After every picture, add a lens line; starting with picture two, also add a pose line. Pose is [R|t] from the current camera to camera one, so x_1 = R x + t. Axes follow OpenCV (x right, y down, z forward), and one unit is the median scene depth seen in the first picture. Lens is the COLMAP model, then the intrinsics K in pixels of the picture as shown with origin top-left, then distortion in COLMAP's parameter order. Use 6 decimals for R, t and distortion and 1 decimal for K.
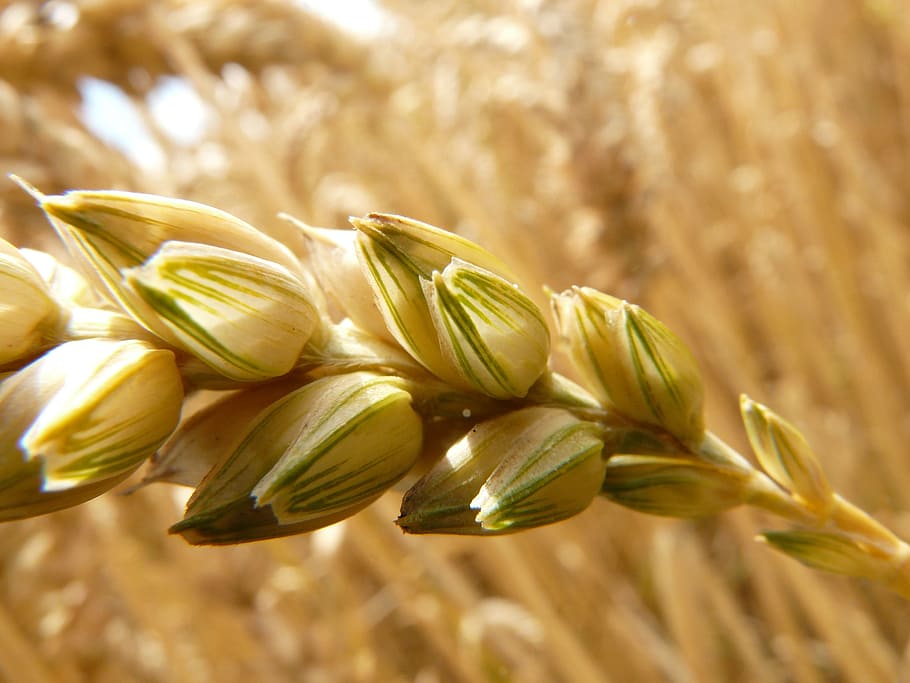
lens RADIAL K [[821.9, 0, 455.0], [0, 821.9, 341.5], [0, 0, 1]] dist [-0.181956, -0.001869]
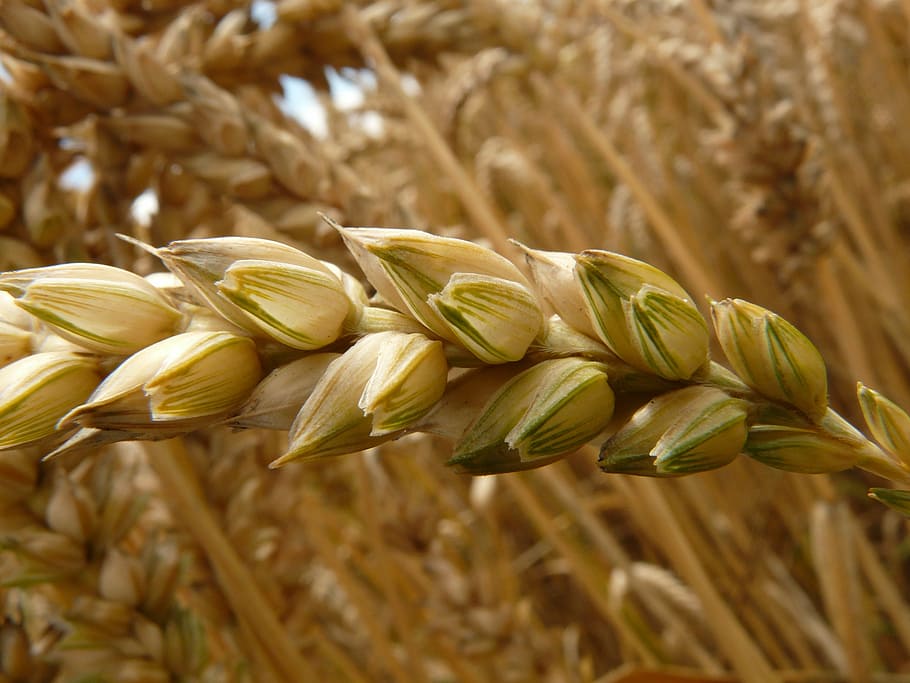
lens RADIAL K [[826.8, 0, 455.0], [0, 826.8, 341.5], [0, 0, 1]] dist [-0.160283, 0.189995]
pose [[0.983193, 0.023612, -0.181037, -0.060654], [-0.014257, 0.998503, 0.052805, -0.067410], [0.182013, -0.049336, 0.982058, -0.459250]]
